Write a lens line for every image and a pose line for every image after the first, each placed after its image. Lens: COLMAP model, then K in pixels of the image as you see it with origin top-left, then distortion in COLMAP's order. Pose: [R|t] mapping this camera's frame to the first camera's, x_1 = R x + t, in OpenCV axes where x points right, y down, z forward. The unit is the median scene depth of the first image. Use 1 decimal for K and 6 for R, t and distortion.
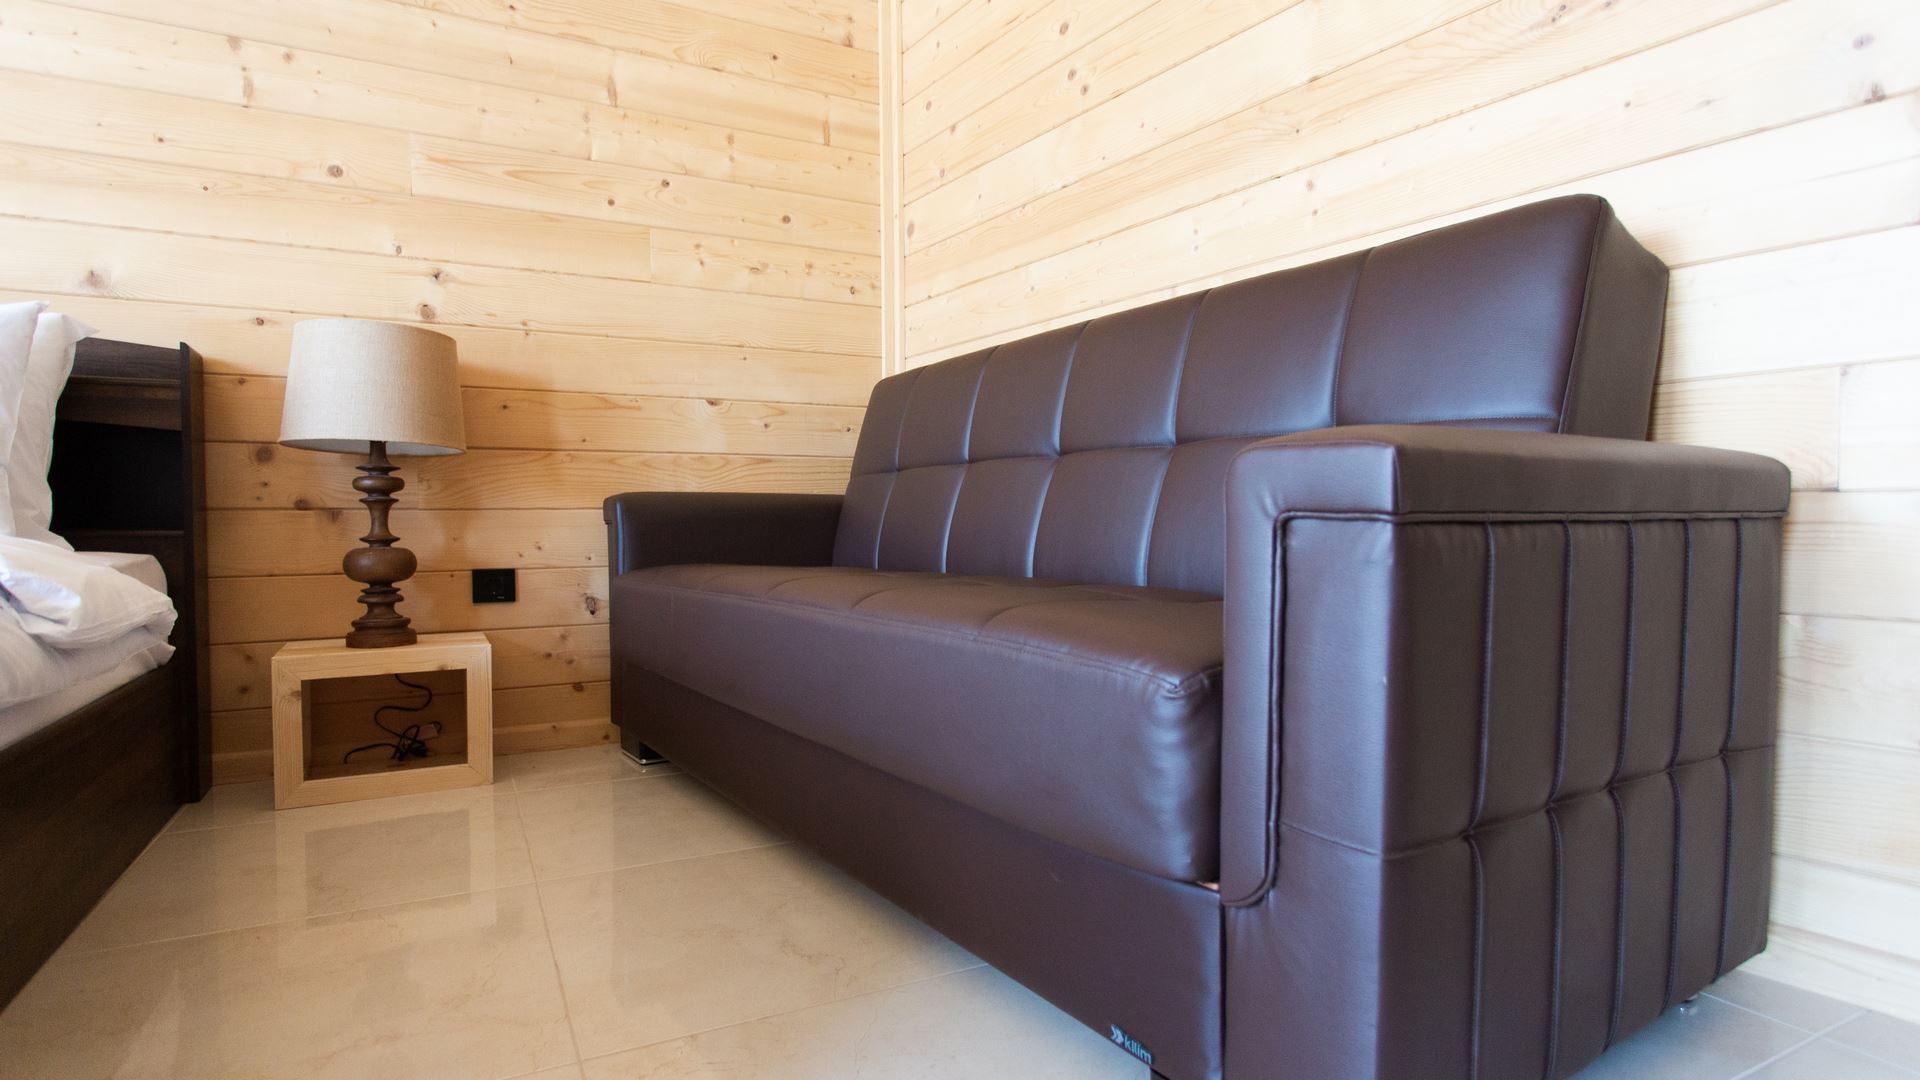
lens RADIAL K [[994.3, 0, 969.3], [0, 994.3, 543.1], [0, 0, 1]] dist [-0.007941, 0.006019]
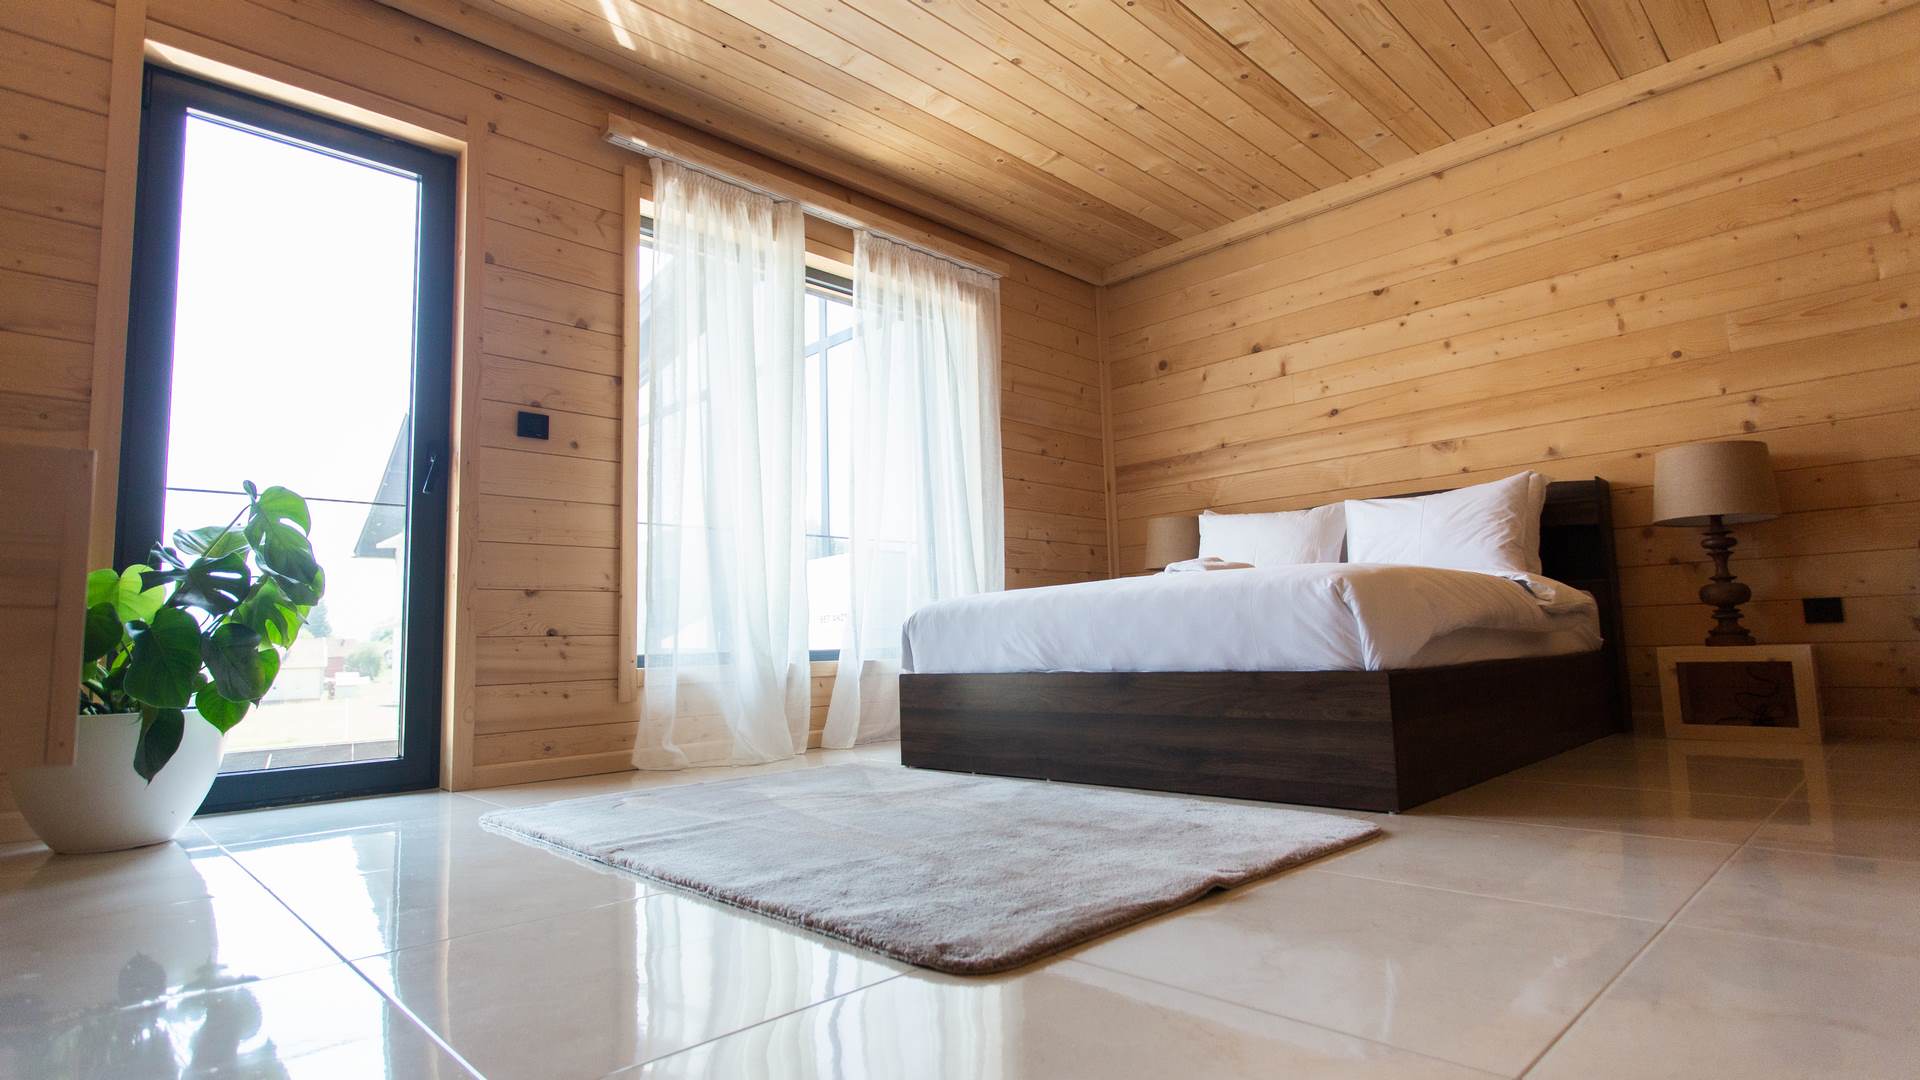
lens RADIAL K [[949.9, 0, 967.6], [0, 949.9, 541.4], [0, 0, 1]] dist [-0.001631, 0.002193]
pose [[0.279880, -0.107478, -0.954000, 0.465887], [0.003598, 0.993824, -0.110909, 0.092470], [0.960028, 0.027609, 0.278538, -0.515605]]
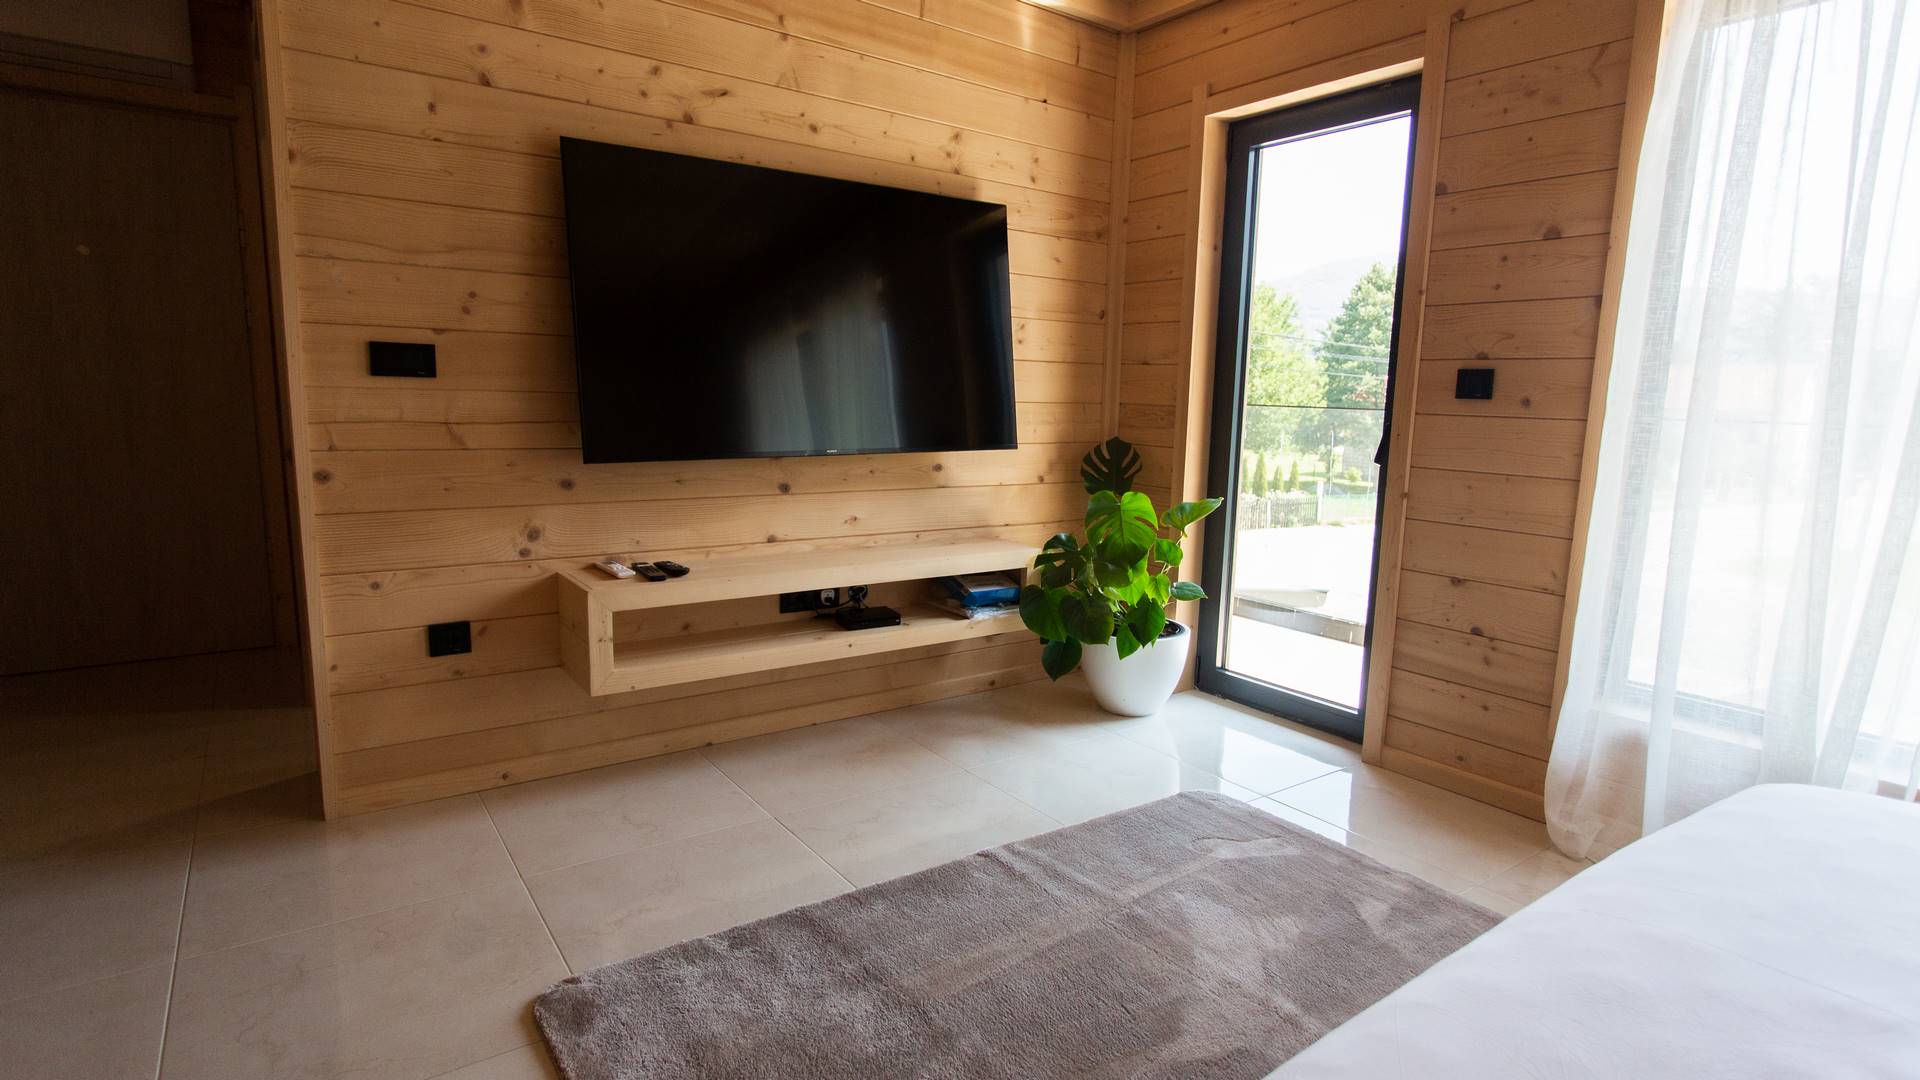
lens RADIAL K [[994.3, 0, 969.3], [0, 994.3, 543.1], [0, 0, 1]] dist [-0.007941, 0.006019]
pose [[-0.991042, 0.000314, -0.133551, -0.217916], [-0.023373, 0.984157, 0.175753, -0.225366], [0.131491, 0.177300, -0.975333, 0.349100]]
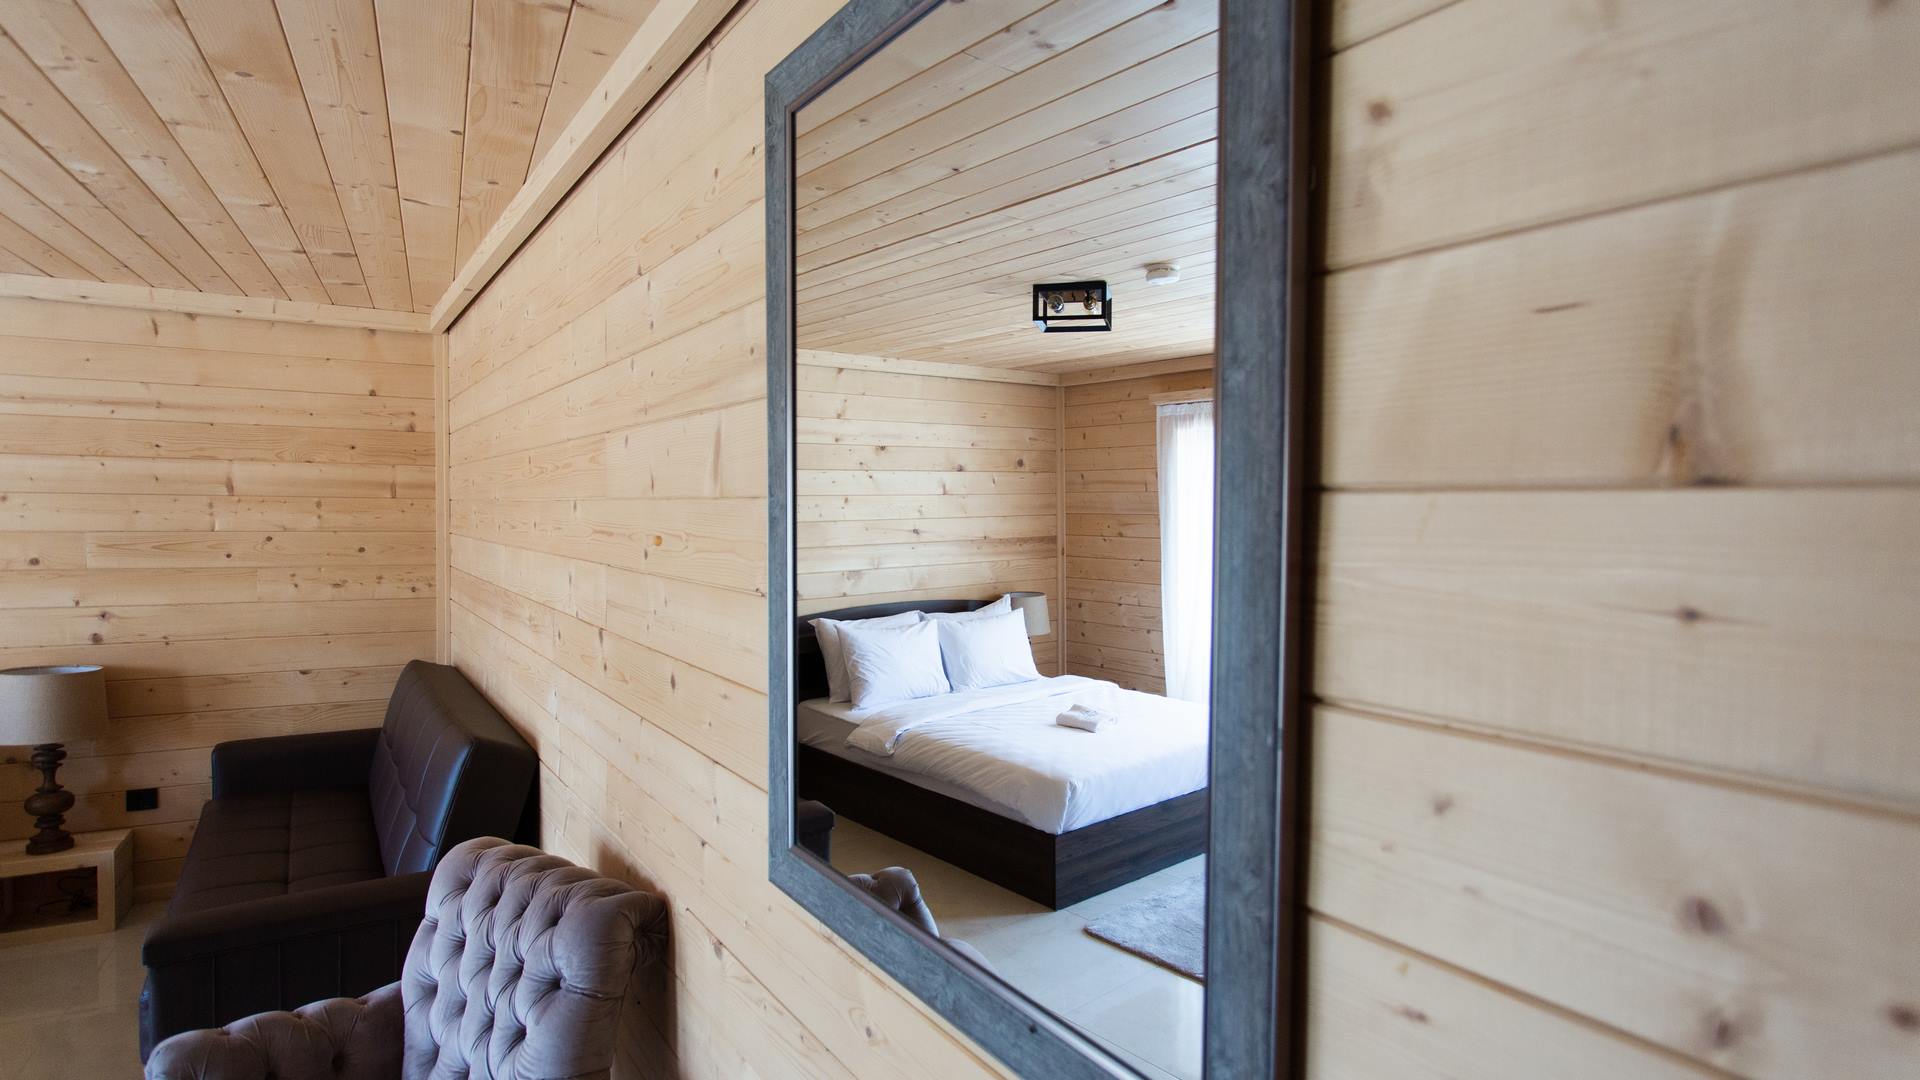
lens RADIAL K [[994.3, 0, 969.3], [0, 994.3, 543.1], [0, 0, 1]] dist [-0.007941, 0.006019]
pose [[0.999820, 0.018924, 0.001621, 0.904702], [-0.018933, 0.999807, 0.005308, -0.430169], [-0.001520, -0.005337, 0.999985, -0.654674]]
